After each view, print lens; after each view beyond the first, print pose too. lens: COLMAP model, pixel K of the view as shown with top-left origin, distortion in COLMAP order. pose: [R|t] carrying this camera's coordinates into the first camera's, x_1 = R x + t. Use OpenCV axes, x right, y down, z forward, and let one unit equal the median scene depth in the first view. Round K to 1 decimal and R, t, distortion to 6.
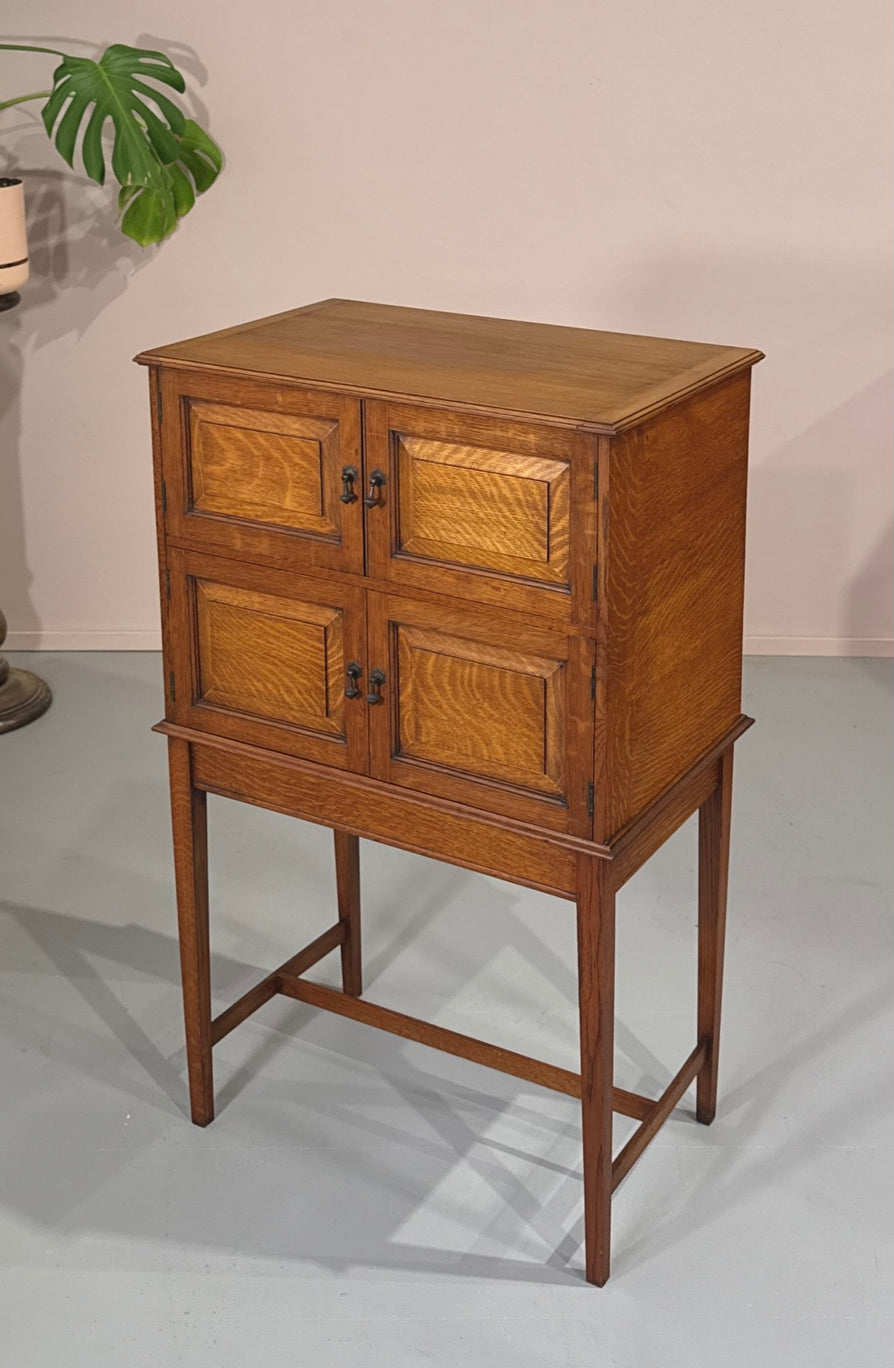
lens RADIAL K [[1878.2, 0, 491.9], [0, 1878.2, 391.5], [0, 0, 1]] dist [0.081537, 0.000000]
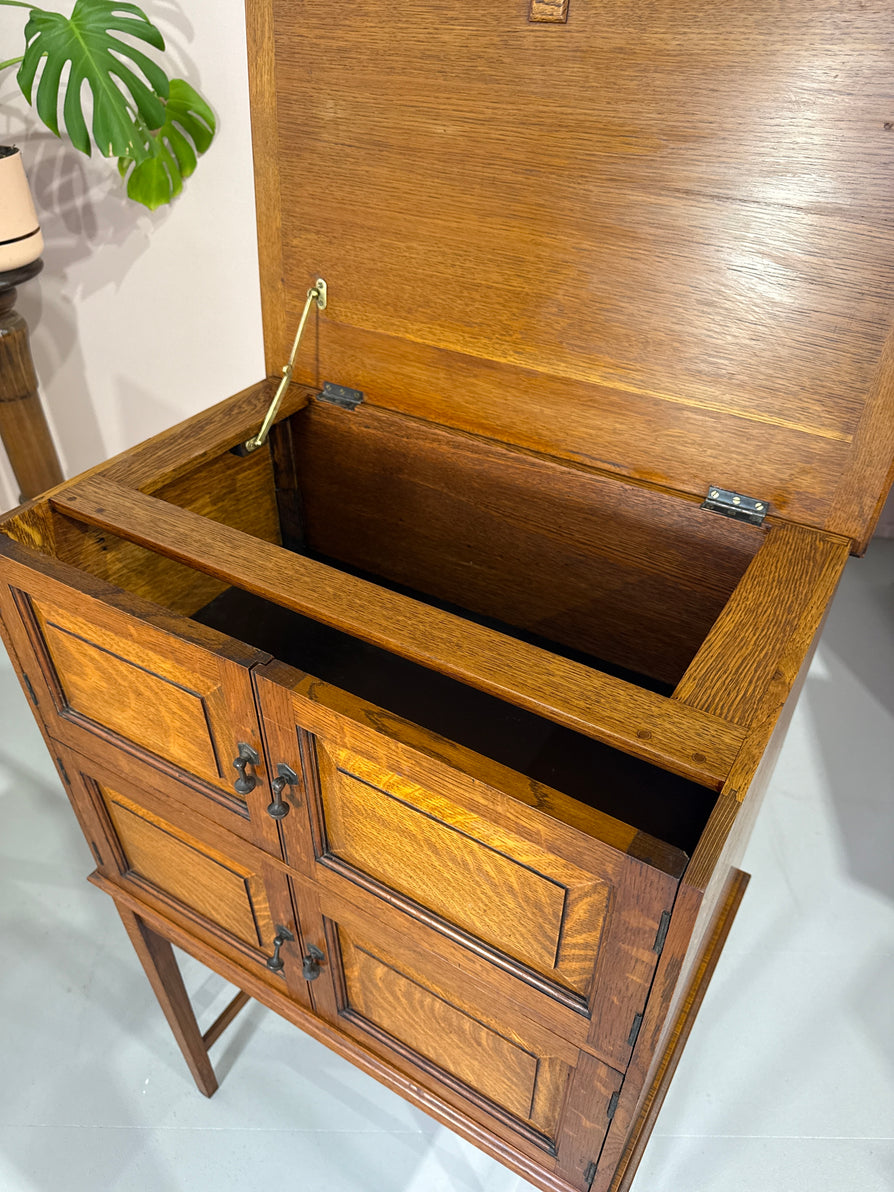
lens RADIAL K [[869.5, 0, 439.3], [0, 869.5, 604.9], [0, 0, 1]] dist [0.017407, -0.023162]
pose [[0.999753, 0.010663, -0.019524, -0.003312], [-0.001803, 0.913596, 0.406618, -0.120134], [0.022172, -0.406482, 0.913390, 0.709240]]
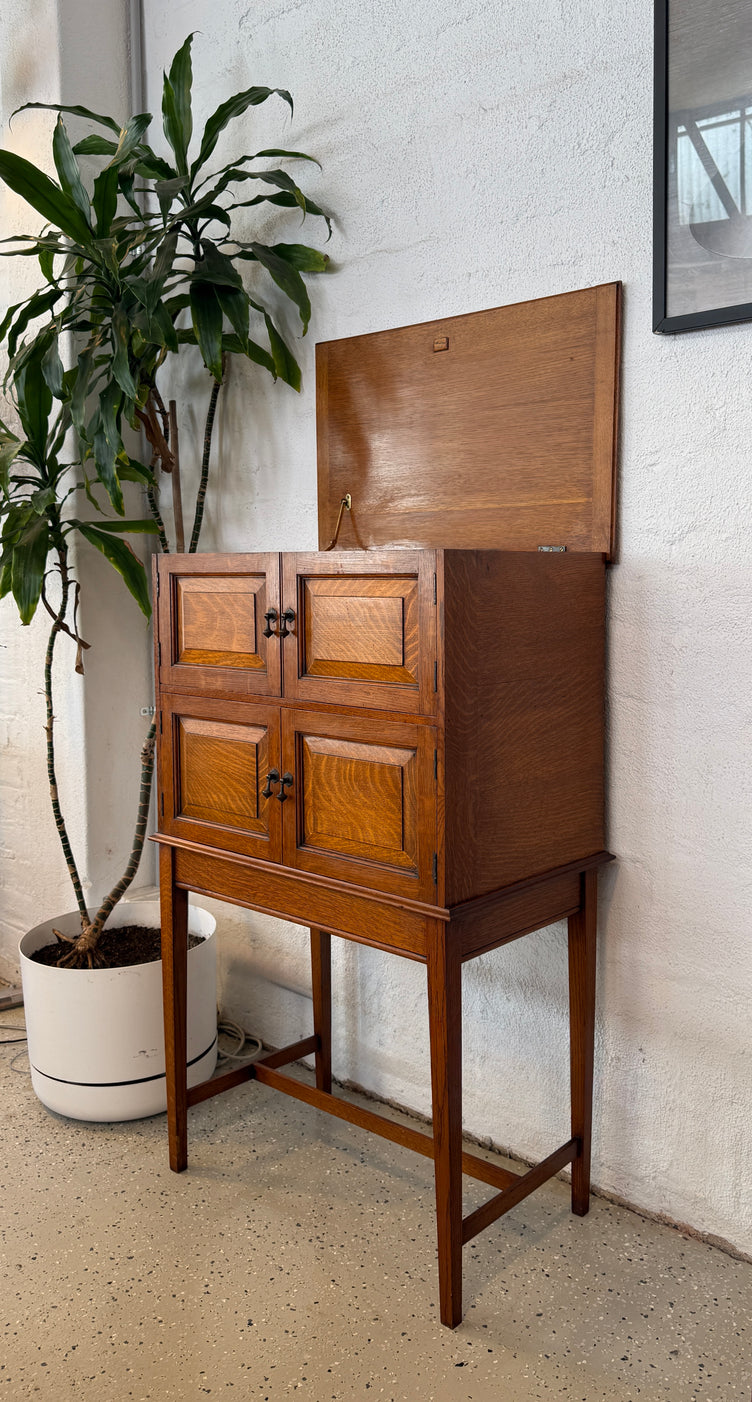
lens RADIAL K [[1143.9, 0, 386.3], [0, 1143.9, 651.7], [0, 0, 1]] dist [0.053245, -0.008693]
pose [[0.977995, 0.012014, -0.208282, 0.157243], [-0.048825, 0.983796, -0.172513, 0.190486], [0.202835, 0.178886, 0.962735, 0.249044]]
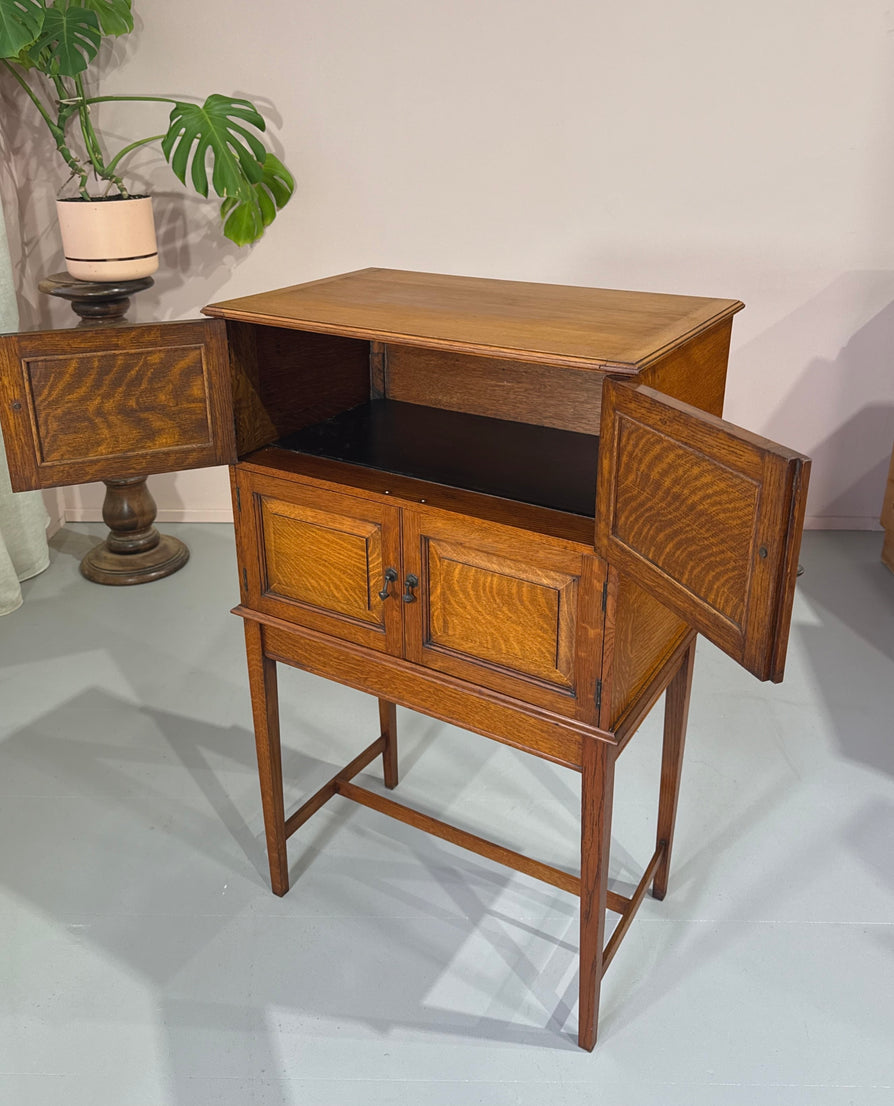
lens RADIAL K [[993.4, 0, 431.8], [0, 993.4, 474.9], [0, 0, 1]] dist [0.106468, -0.159539]
pose [[0.999573, 0.000968, -0.029194, -0.028400], [0.002423, 0.993256, 0.115914, 0.012293], [0.029110, -0.115935, 0.992830, 0.374015]]
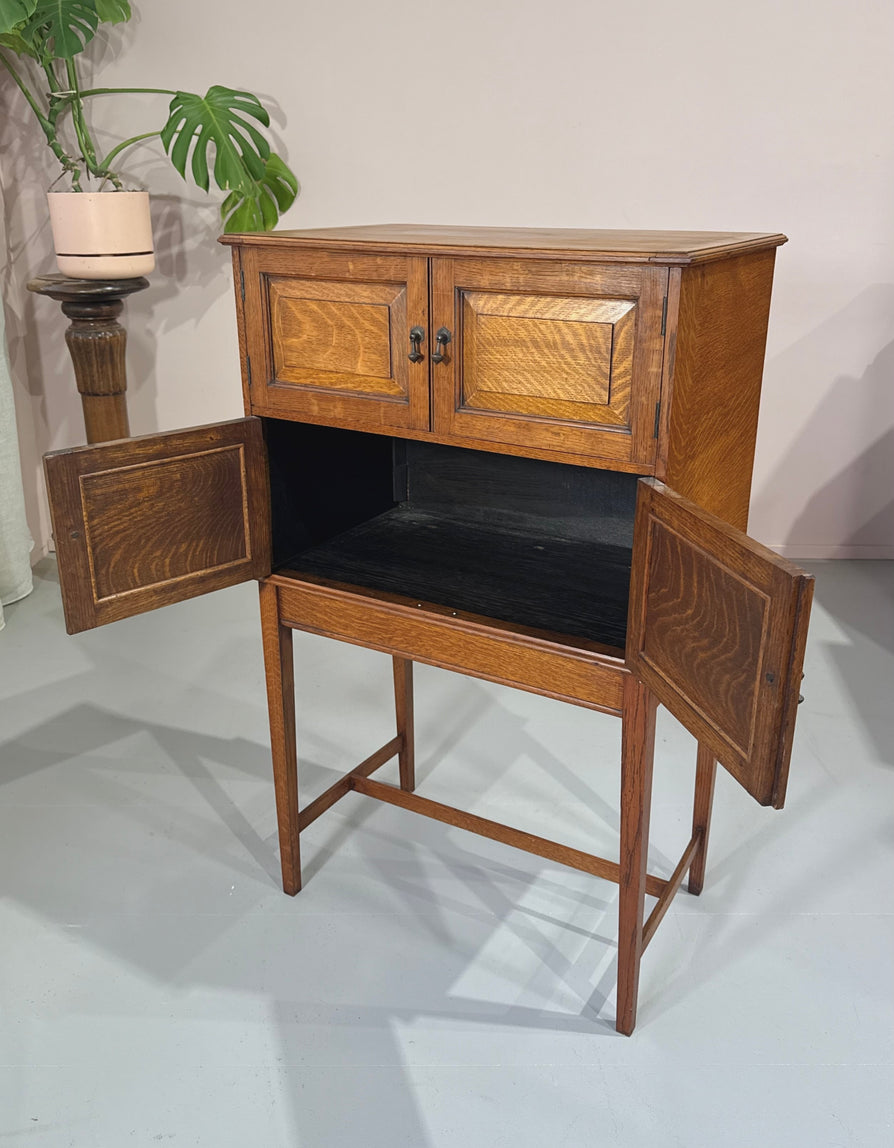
lens RADIAL K [[1044.9, 0, 453.4], [0, 1044.9, 537.4], [0, 0, 1]] dist [0.145050, -0.266125]
pose [[0.999999, 0.000828, -0.000576, -0.051405], [-0.000776, 0.996401, 0.084762, 0.103881], [0.000644, -0.084762, 0.996401, 0.365003]]
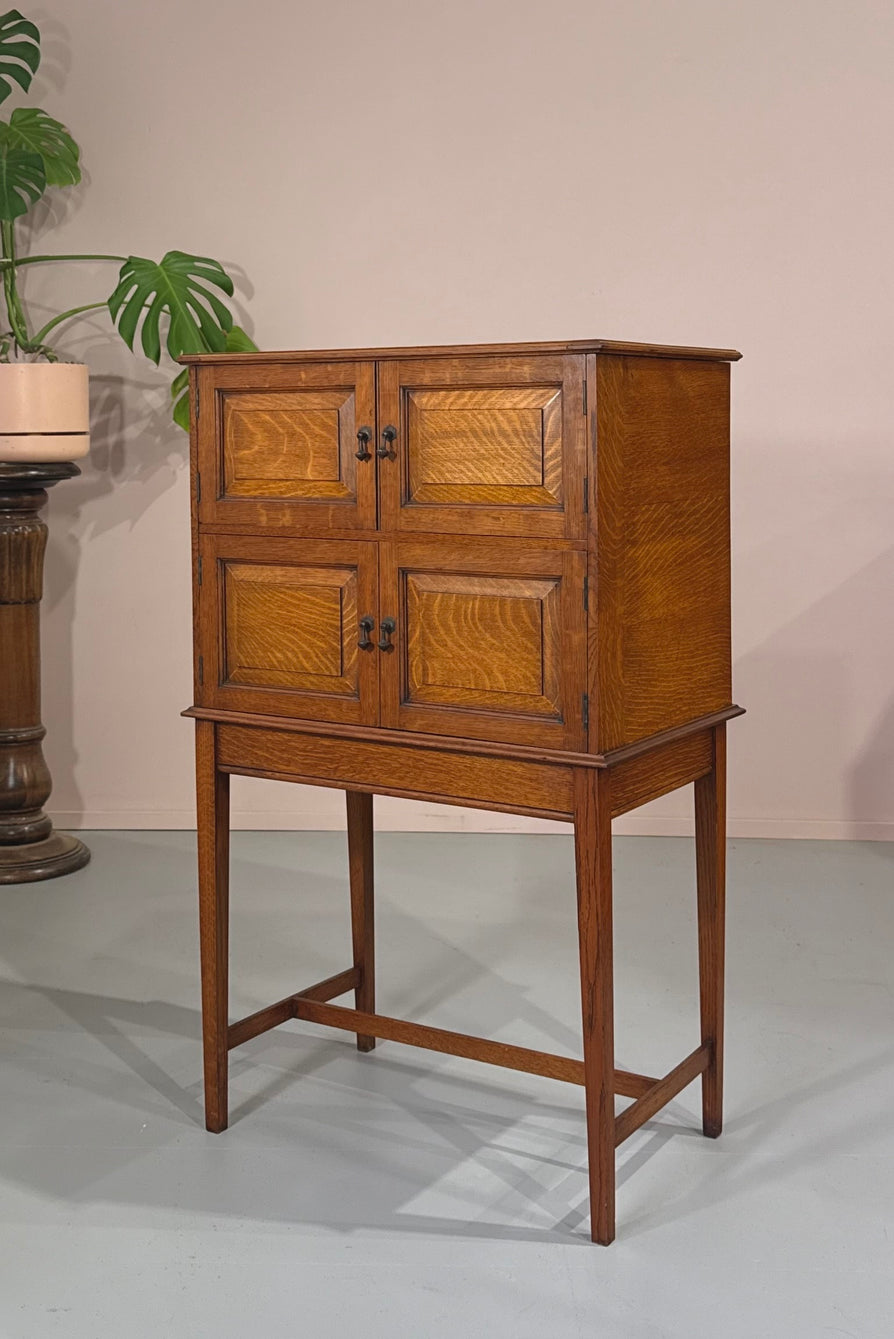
lens RADIAL K [[1744.3, 0, 438.9], [0, 1744.3, 485.8], [0, 0, 1]] dist [0.133337, 0.000000]
pose [[0.998869, -0.005402, -0.047230, 0.015715], [-0.004651, 0.977652, -0.210180, 0.274903], [0.047310, 0.210162, 0.976521, 0.003796]]
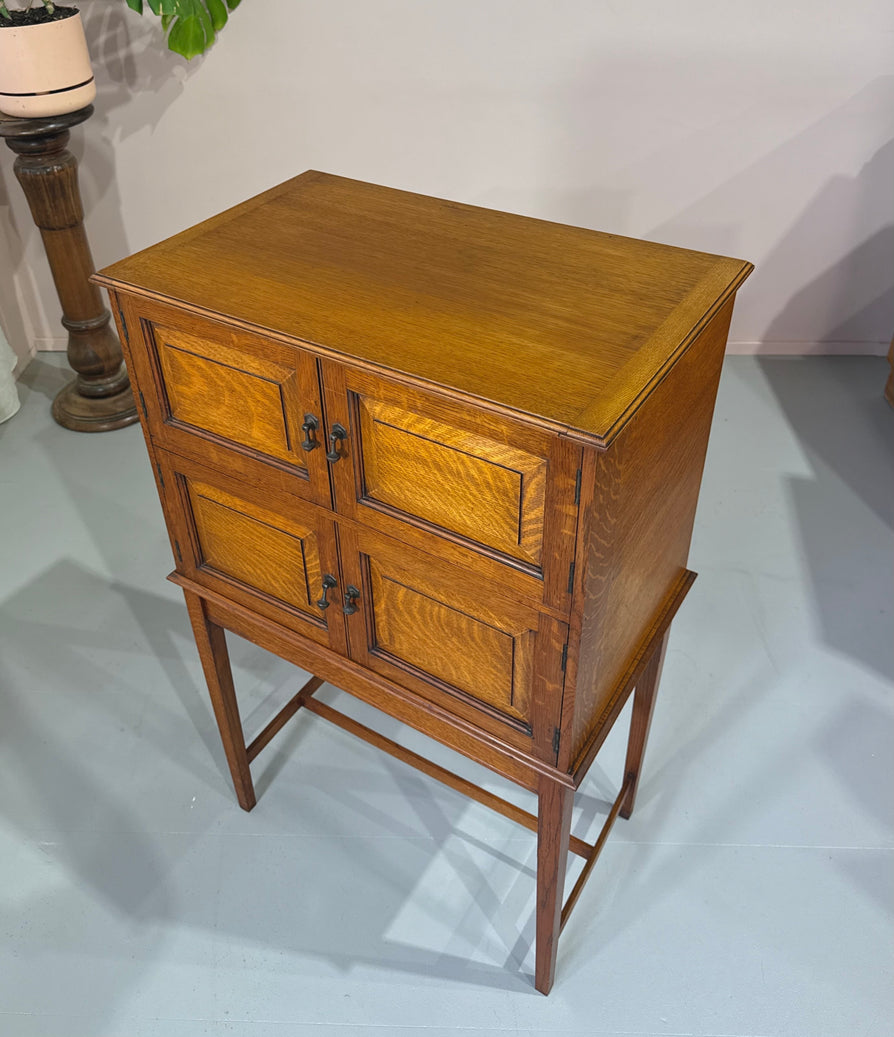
lens RADIAL K [[951.2, 0, 416.5], [0, 951.2, 425.8], [0, 0, 1]] dist [0.089533, -0.151202]
pose [[0.998497, 0.001150, -0.054791, 0.004484], [0.018318, 0.935270, 0.353460, -0.118544], [0.051651, -0.353933, 0.933844, 0.521104]]
